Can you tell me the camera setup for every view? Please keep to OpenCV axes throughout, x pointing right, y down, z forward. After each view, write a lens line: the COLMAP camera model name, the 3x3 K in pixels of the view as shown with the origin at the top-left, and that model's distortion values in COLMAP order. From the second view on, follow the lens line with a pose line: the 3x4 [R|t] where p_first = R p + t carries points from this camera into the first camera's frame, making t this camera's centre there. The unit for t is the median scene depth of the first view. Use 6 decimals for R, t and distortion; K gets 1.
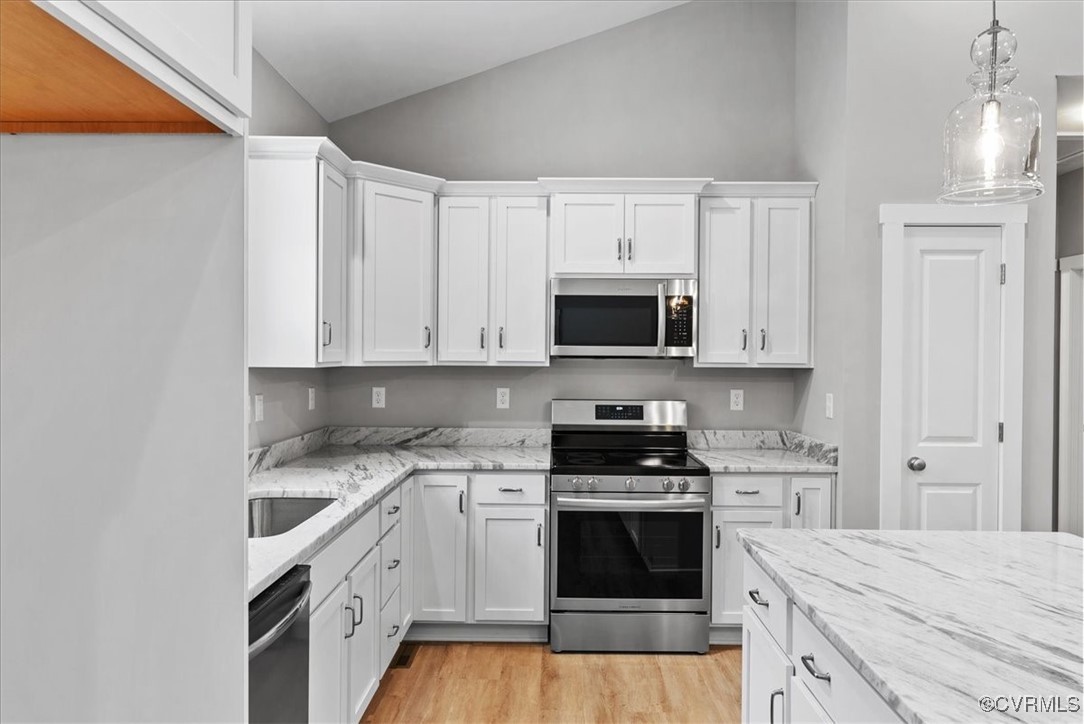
lens RADIAL K [[708.8, 0, 544.2], [0, 708.8, 360.5], [0, 0, 1]] dist [-0.002024, 0.000336]
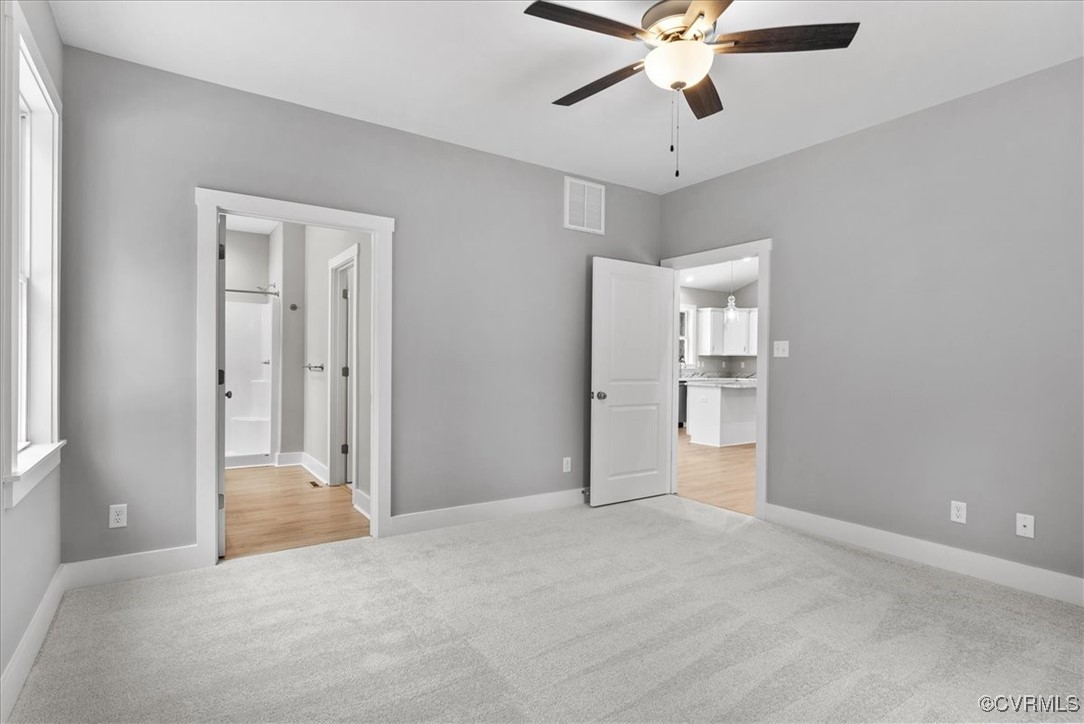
lens RADIAL K [[560.6, 0, 530.5], [0, 560.6, 367.4], [0, 0, 1]] dist [-0.006556, 0.001835]
pose [[0.563500, 0.009088, -0.826066, 1.764264], [-0.015204, 0.999884, 0.000629, 0.089928], [0.825976, 0.012205, 0.563572, -1.775600]]
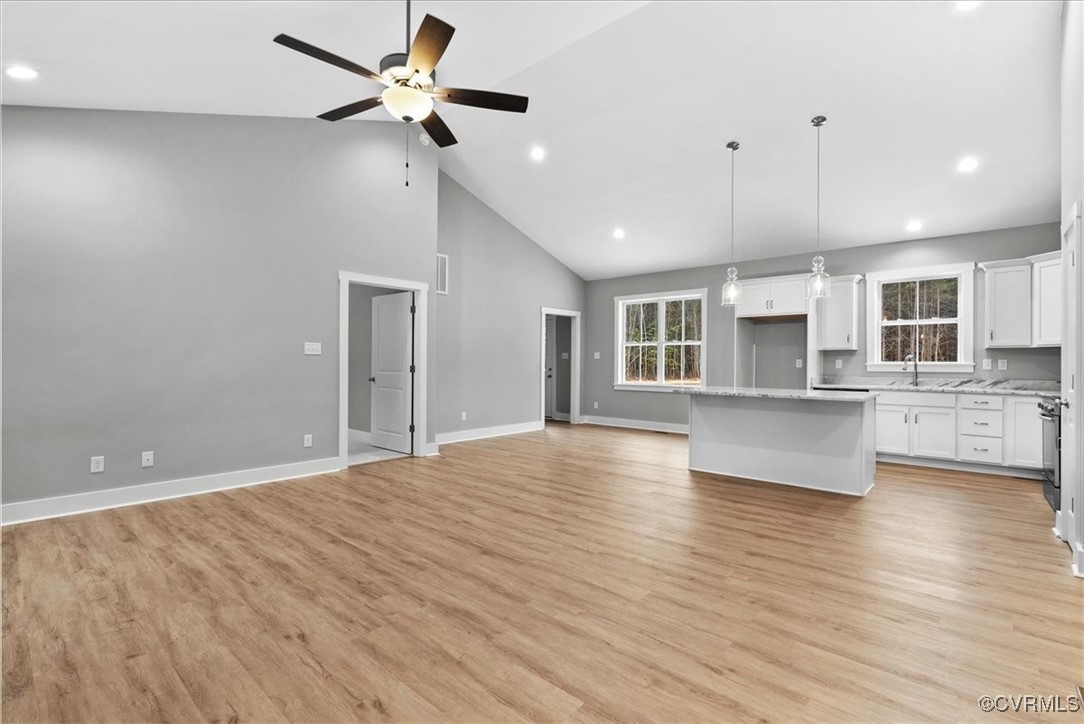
lens RADIAL K [[489.8, 0, 543.2], [0, 489.8, 363.0], [0, 0, 1]] dist [-0.011988, 0.003972]
pose [[-0.646479, -0.008269, -0.762887, 1.764054], [-0.015238, 0.999882, 0.002076, 0.072865], [0.762779, 0.012967, -0.646529, 0.759723]]
